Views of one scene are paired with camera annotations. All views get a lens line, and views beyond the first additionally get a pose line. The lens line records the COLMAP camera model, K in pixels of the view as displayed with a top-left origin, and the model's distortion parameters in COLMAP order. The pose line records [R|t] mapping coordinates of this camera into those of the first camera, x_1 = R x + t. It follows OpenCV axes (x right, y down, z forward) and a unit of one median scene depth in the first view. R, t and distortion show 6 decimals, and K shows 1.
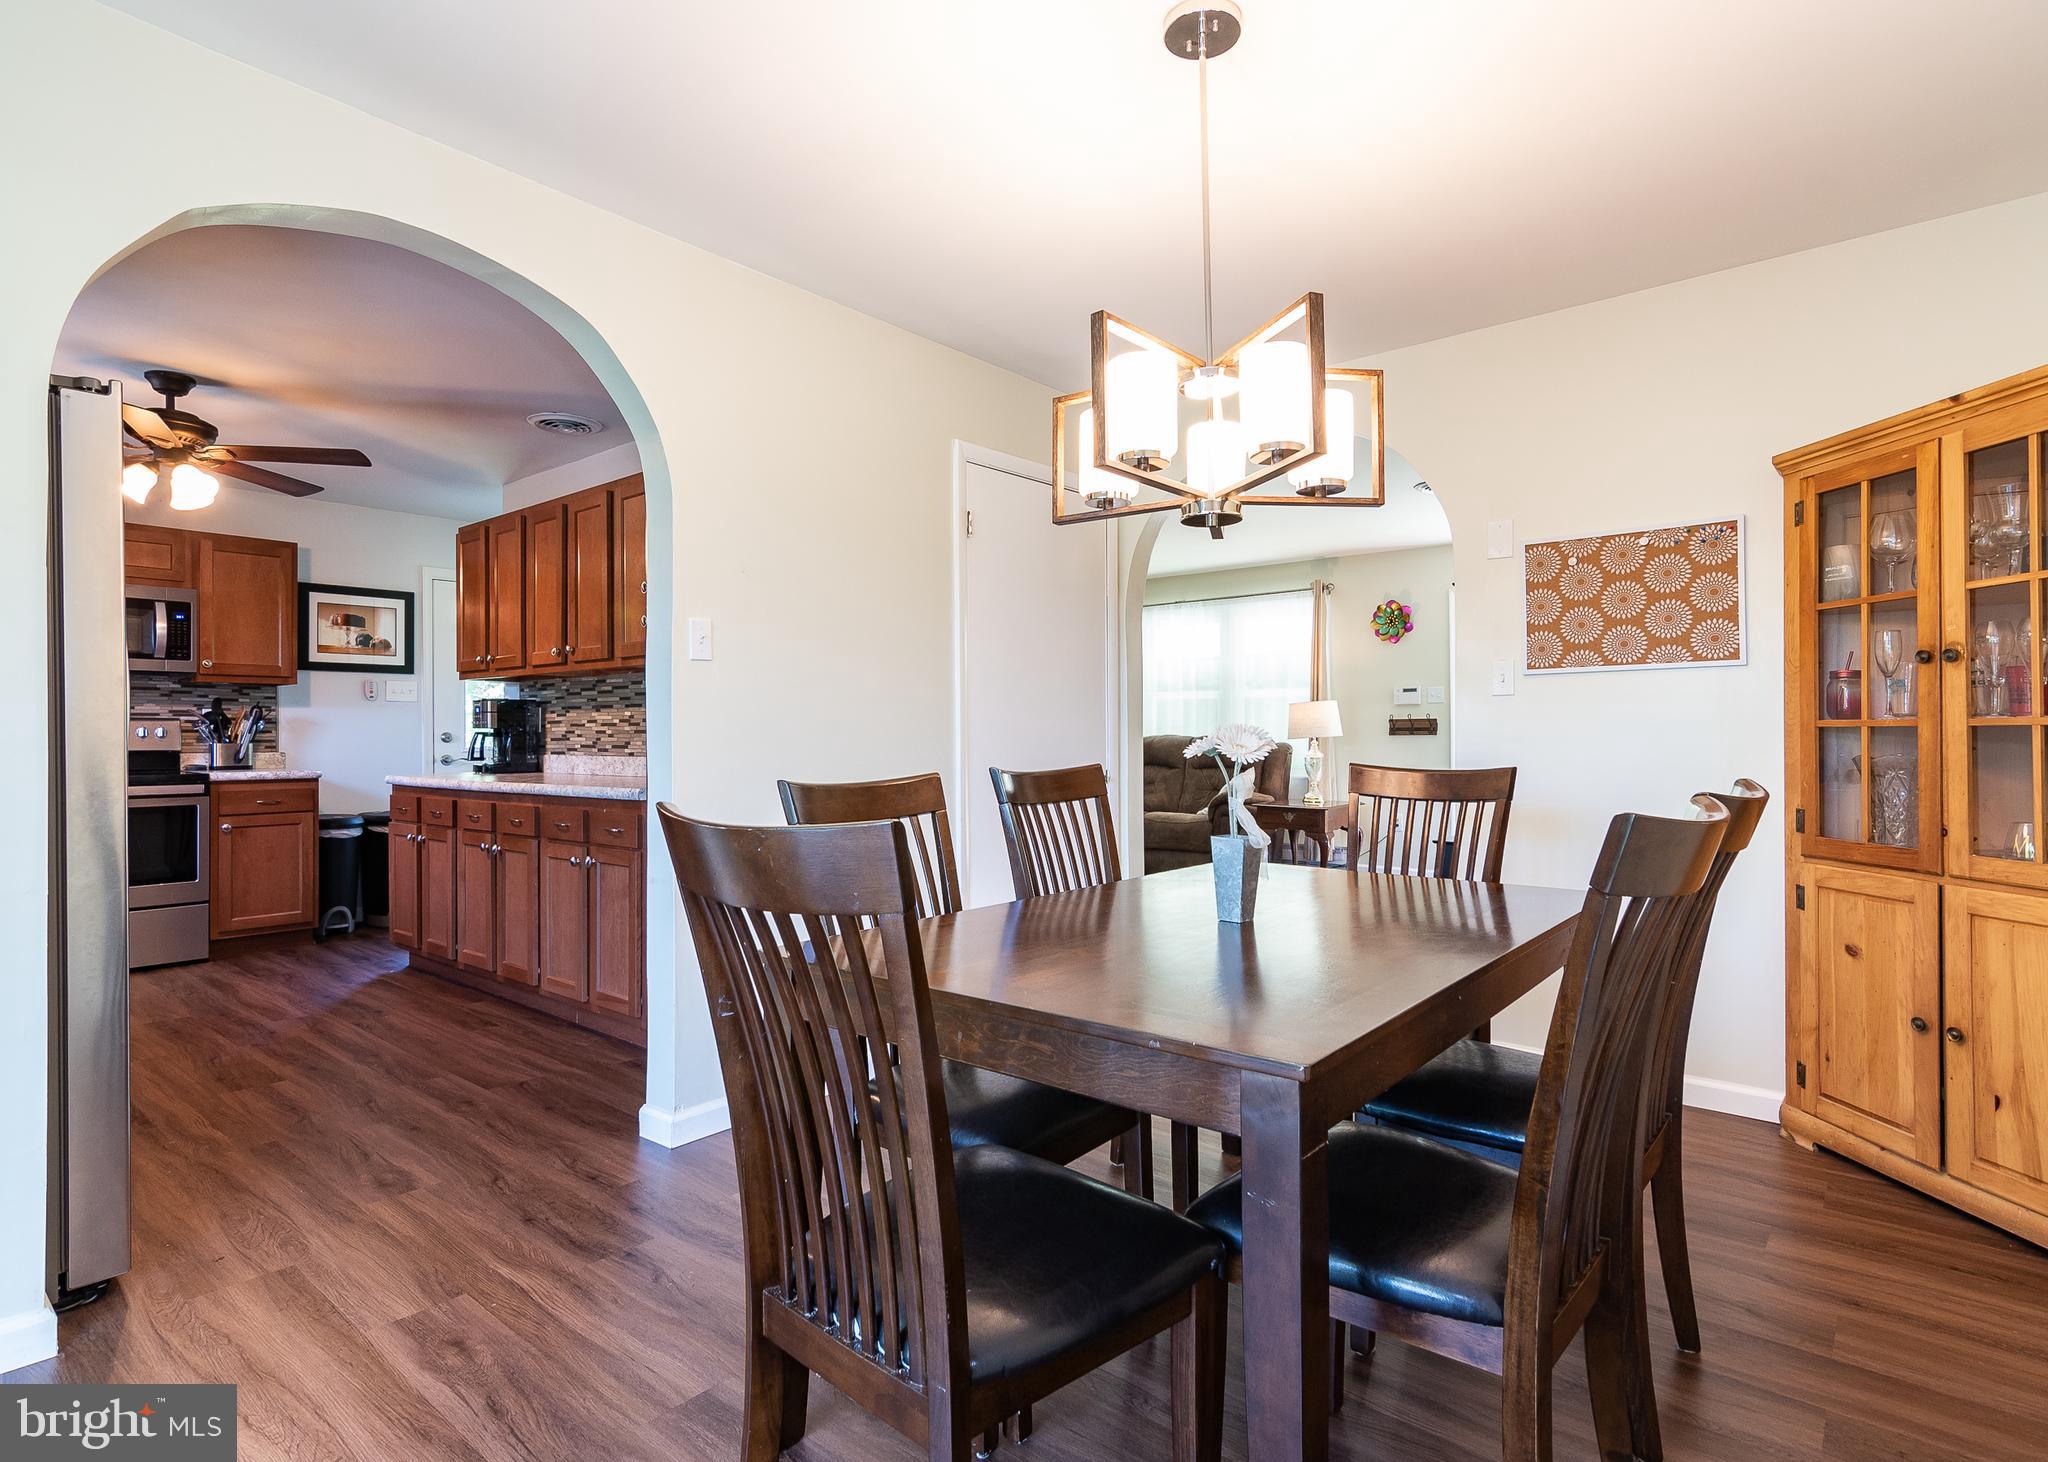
lens RADIAL K [[1051.5, 0, 1019.9], [0, 1051.5, 723.7], [0, 0, 1]] dist [0.004682, 0.000278]
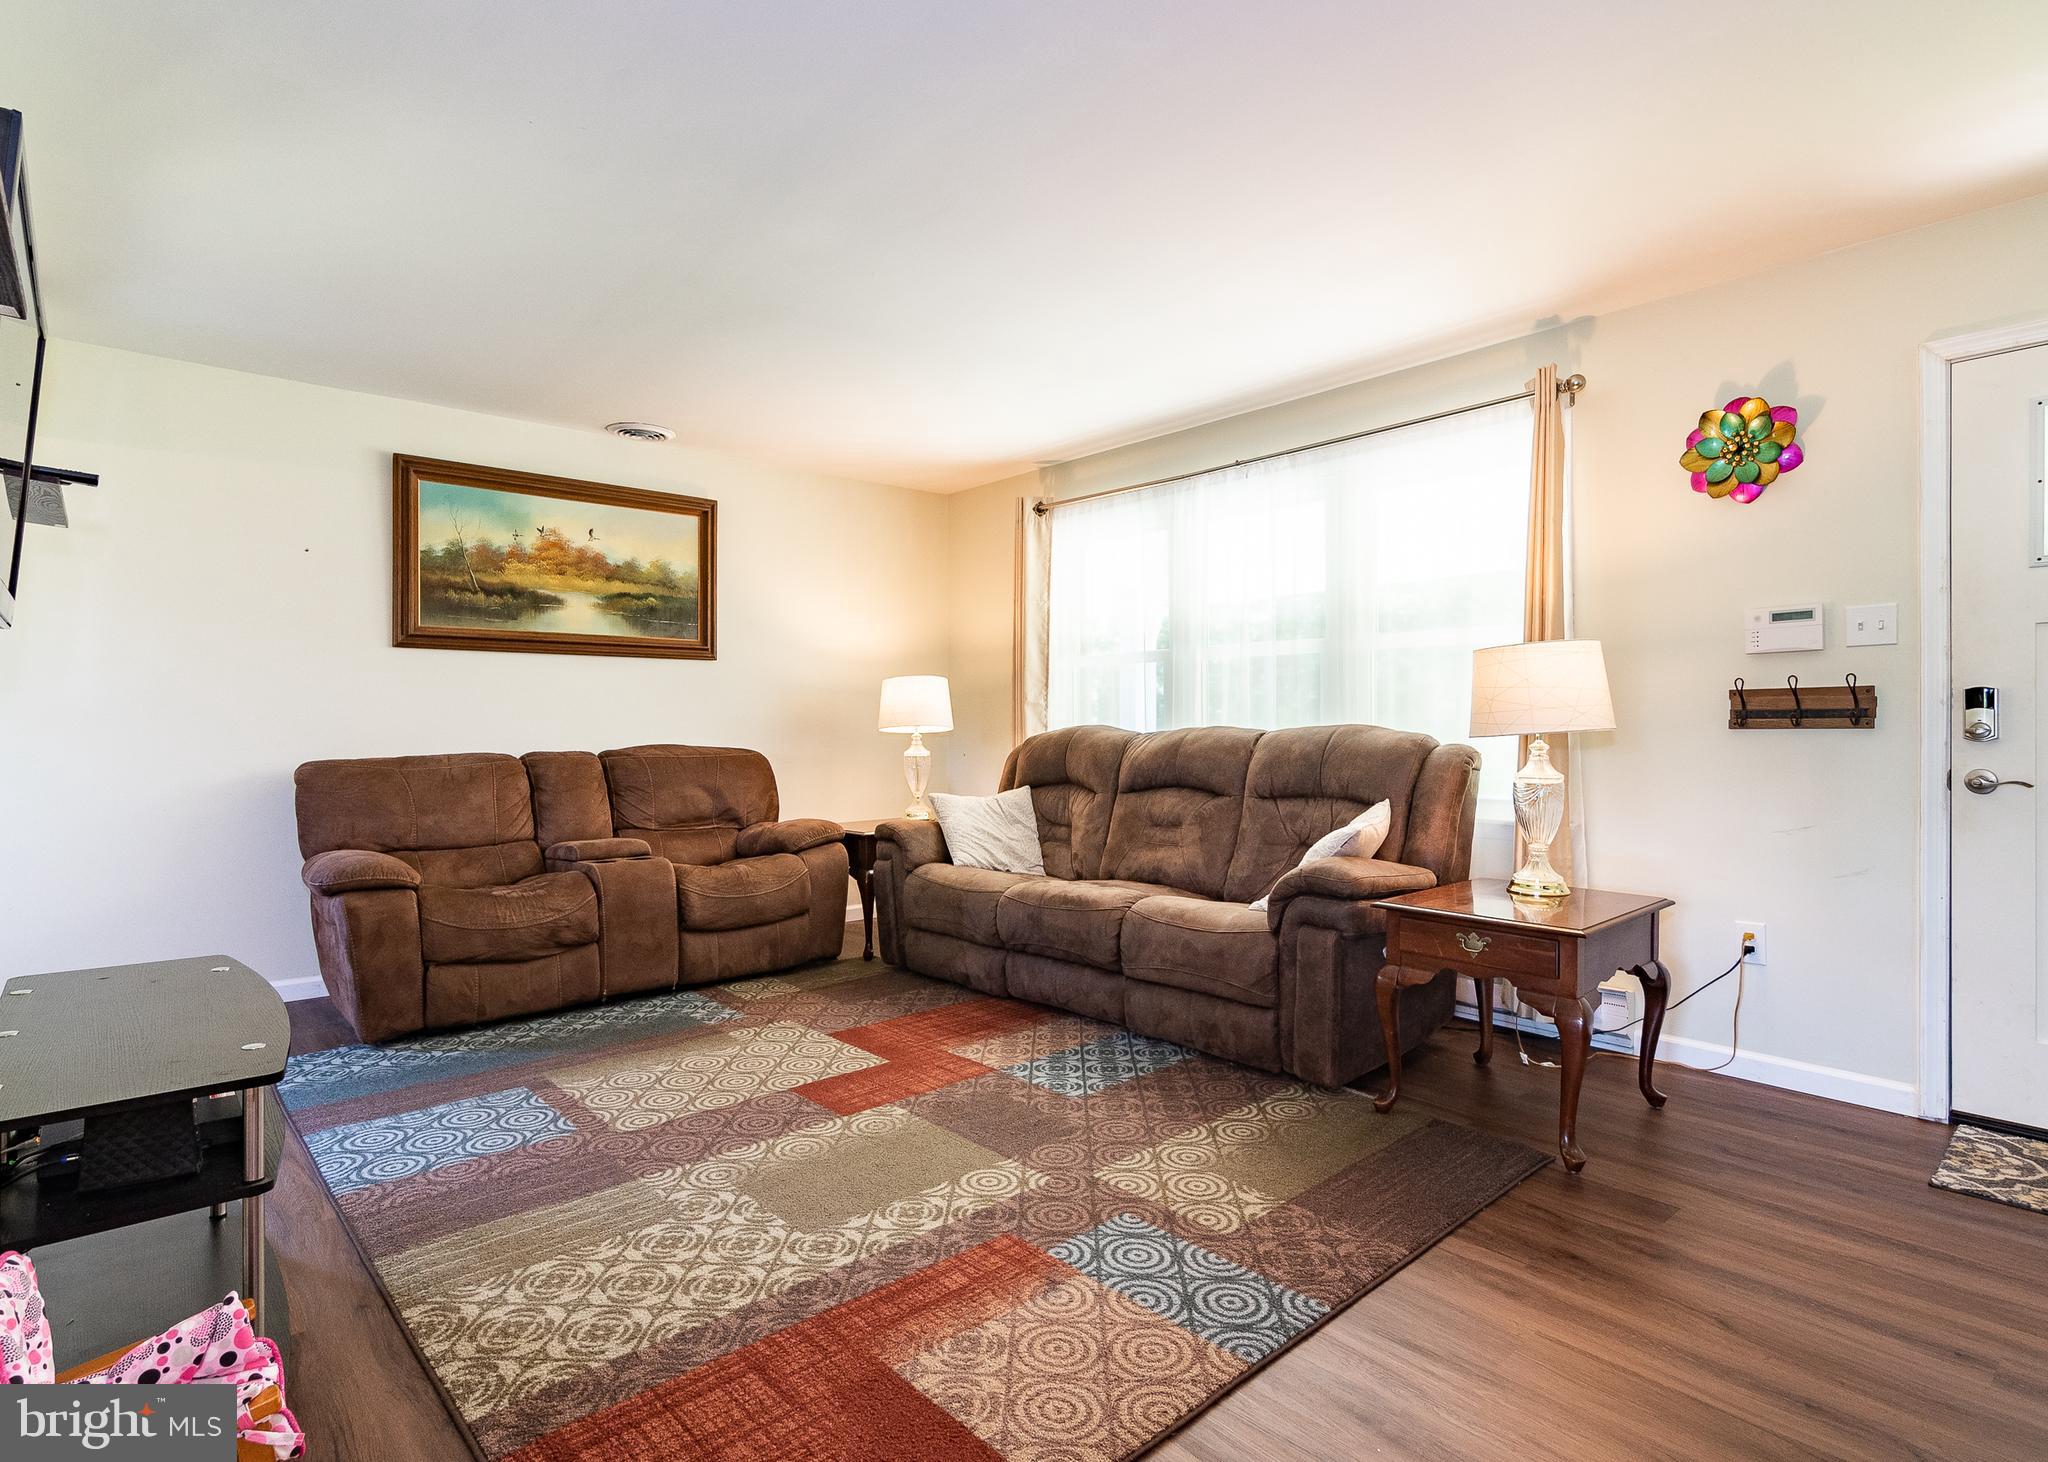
lens RADIAL K [[1051.5, 0, 1030.0], [0, 1051.5, 737.6], [0, 0, 1]] dist [0.004682, 0.000278]
pose [[0.989975, 0.004640, -0.141165, 0.137910], [-0.002129, 0.999837, 0.017933, 0.007449], [0.141225, -0.017453, 0.989824, 0.549560]]
